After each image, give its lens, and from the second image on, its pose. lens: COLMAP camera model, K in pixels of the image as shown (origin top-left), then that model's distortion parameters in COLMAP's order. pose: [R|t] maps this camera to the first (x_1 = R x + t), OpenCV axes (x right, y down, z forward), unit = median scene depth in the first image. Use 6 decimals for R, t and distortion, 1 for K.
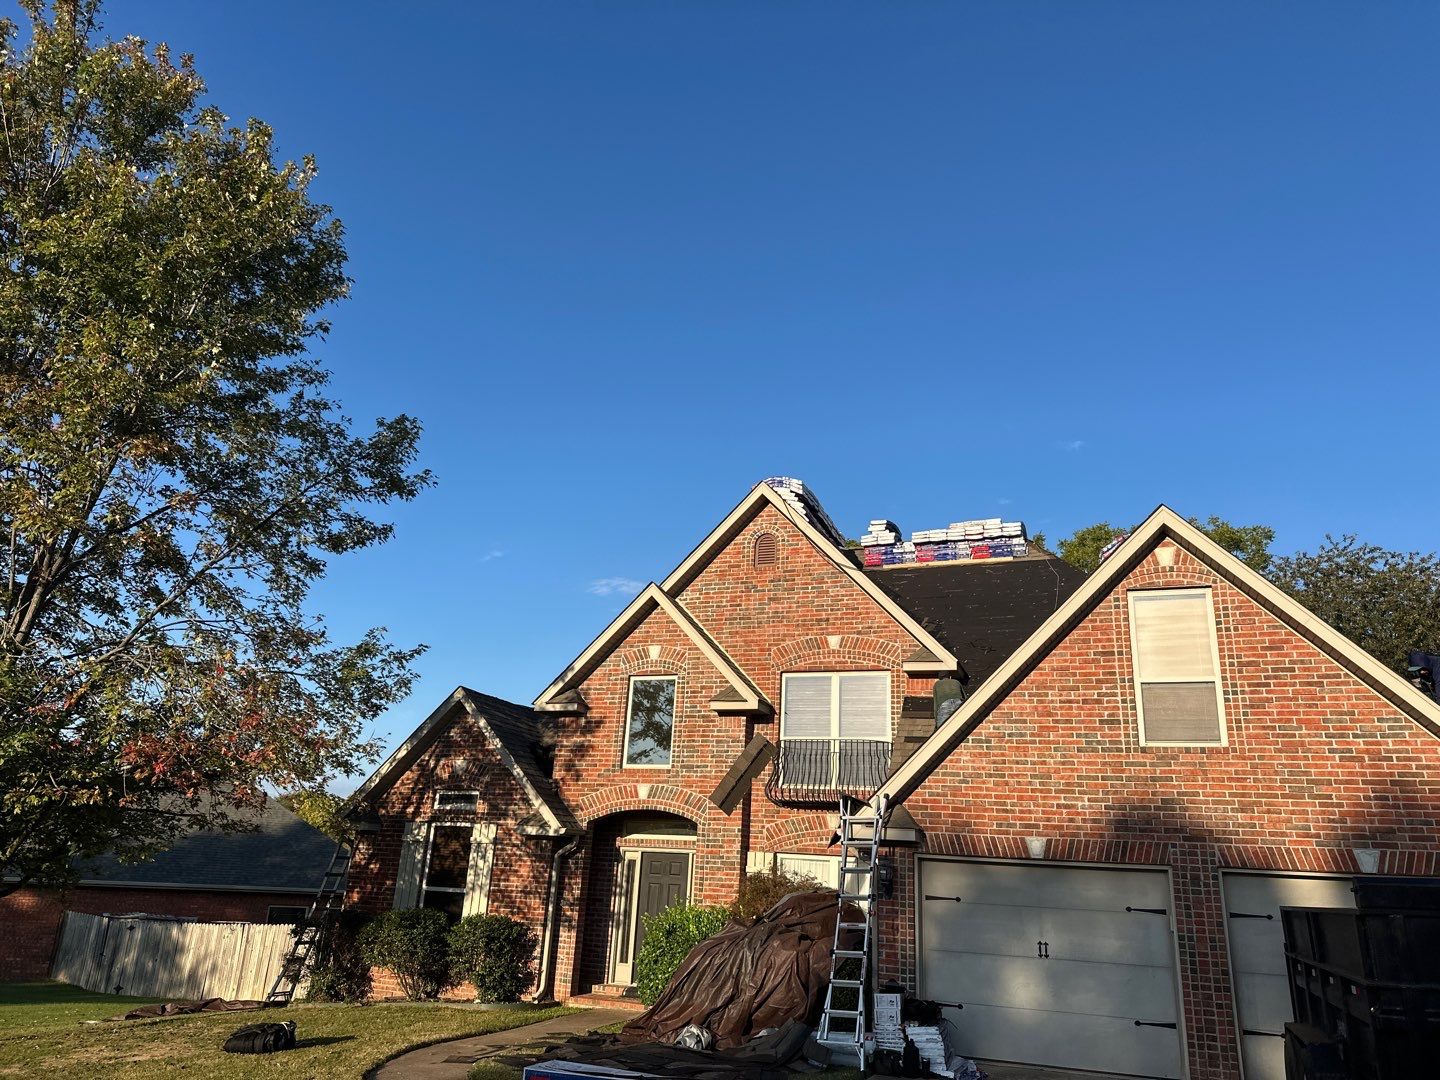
lens RADIAL K [[962.9, 0, 727.8], [0, 962.9, 521.7], [0, 0, 1]] dist [0.070572, -0.087546]
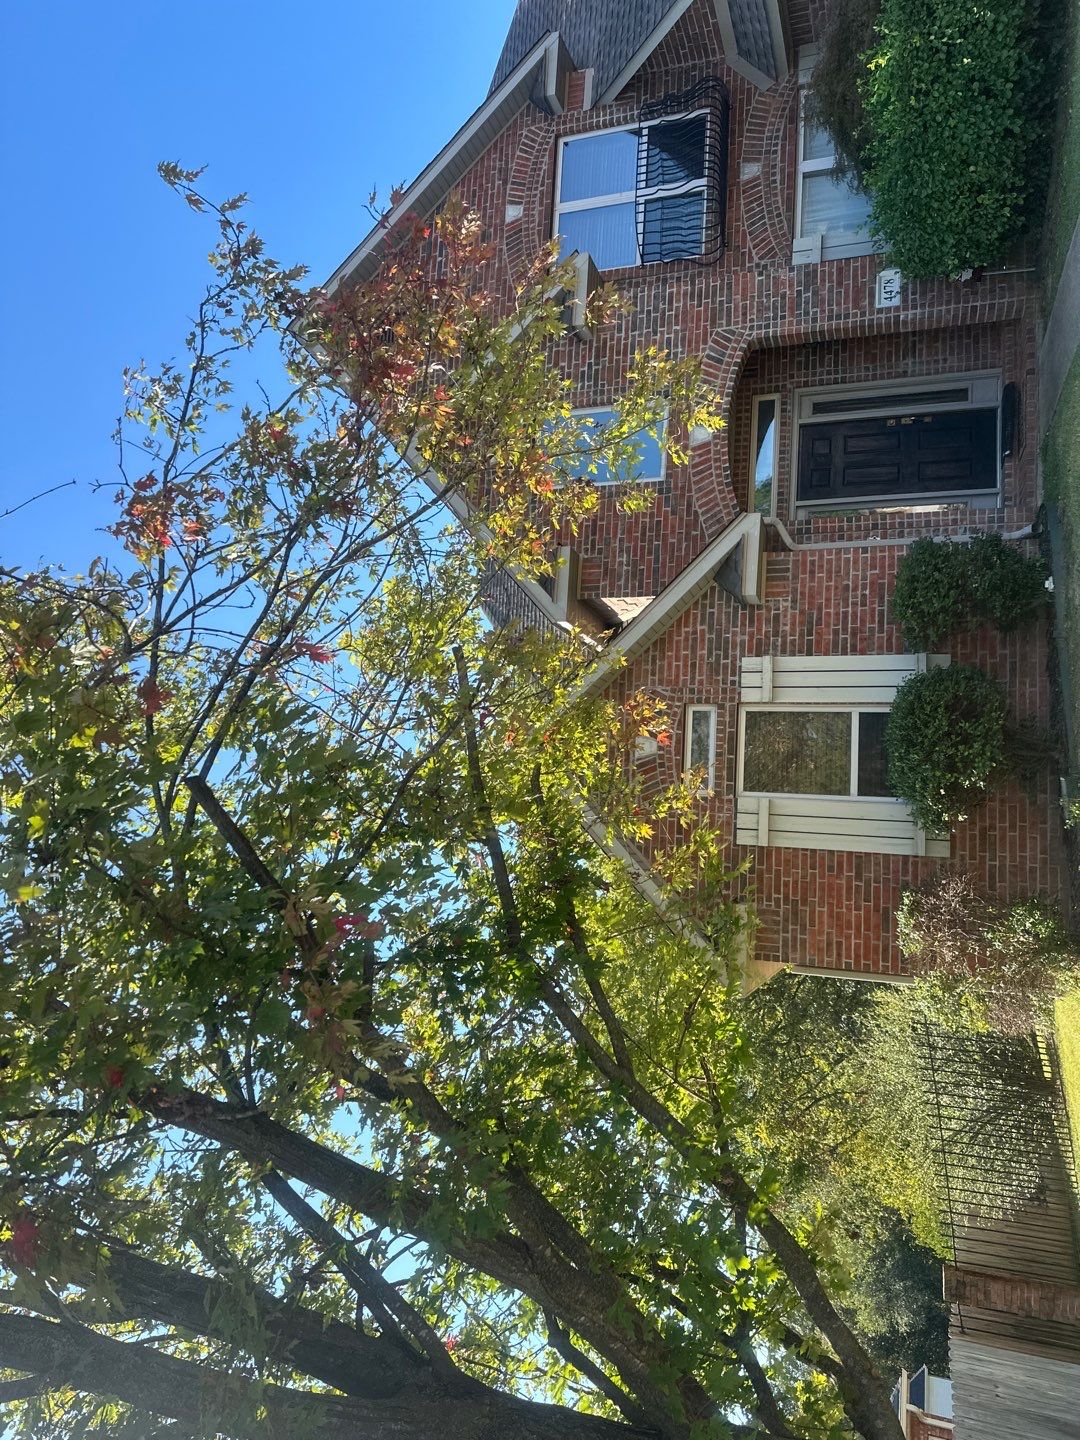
lens RADIAL K [[990.6, 0, 540.0], [0, 990.6, 720.0], [0, 0, 1]] dist [-0.004346, -0.005097]
pose [[0.130677, -0.882311, 0.452163, -0.782305], [0.990610, 0.134687, -0.023475, 0.296043], [-0.040188, 0.450985, 0.891626, 0.700893]]
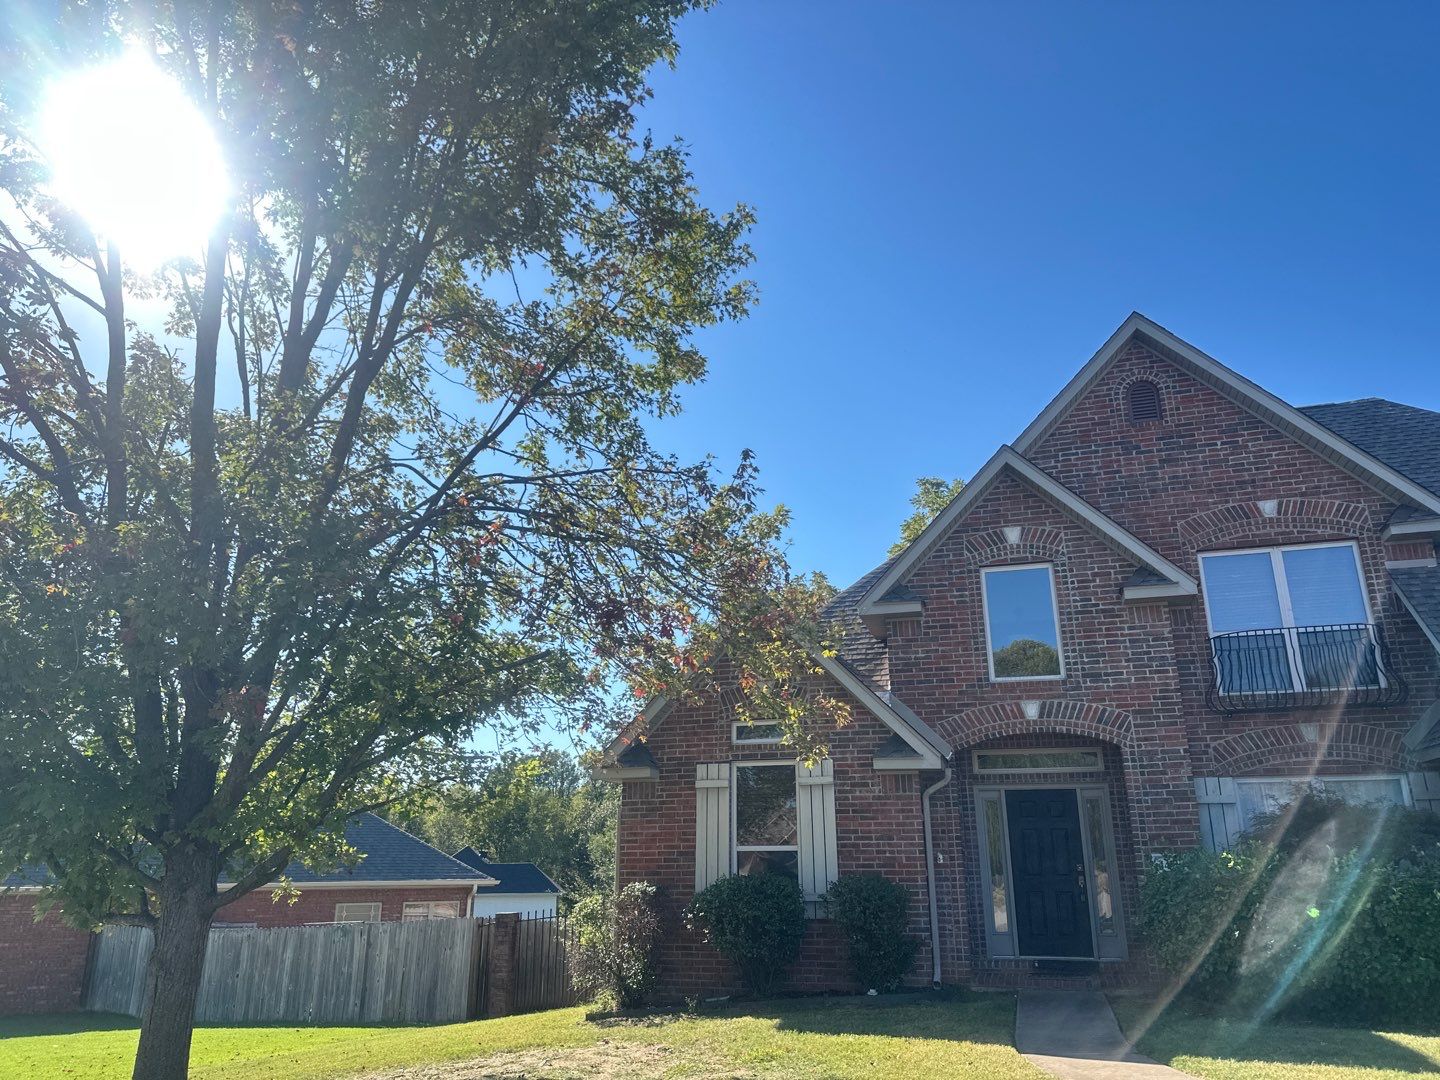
lens RADIAL K [[985.8, 0, 736.8], [0, 985.8, 536.9], [0, 0, 1]] dist [0.093446, -0.147510]
pose [[0.994943, -0.027033, 0.096737, -0.541045], [0.023646, 0.999072, 0.035987, 0.150585], [-0.097620, -0.033517, 0.994659, 0.341813]]
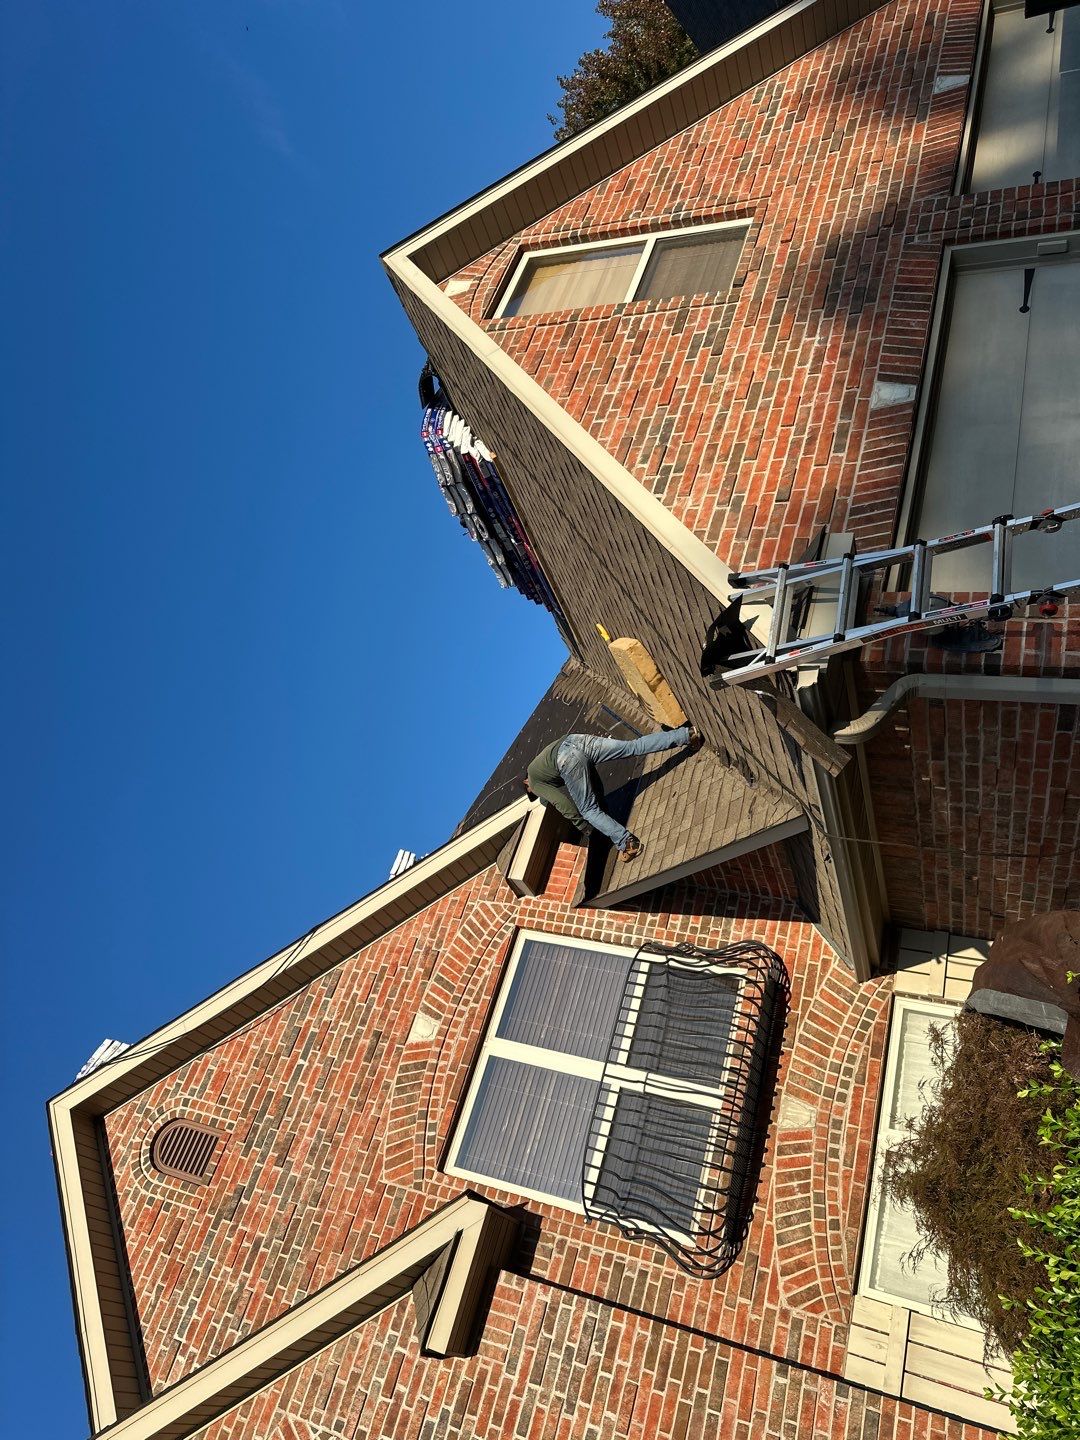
lens RADIAL K [[985.8, 0, 544.4], [0, 985.8, 741.1], [0, 0, 1]] dist [0.093446, -0.147510]
pose [[0.335439, -0.589064, 0.735177, -0.195336], [0.933167, 0.314755, -0.173577, 0.302483], [-0.129153, 0.744267, 0.655276, 0.797683]]
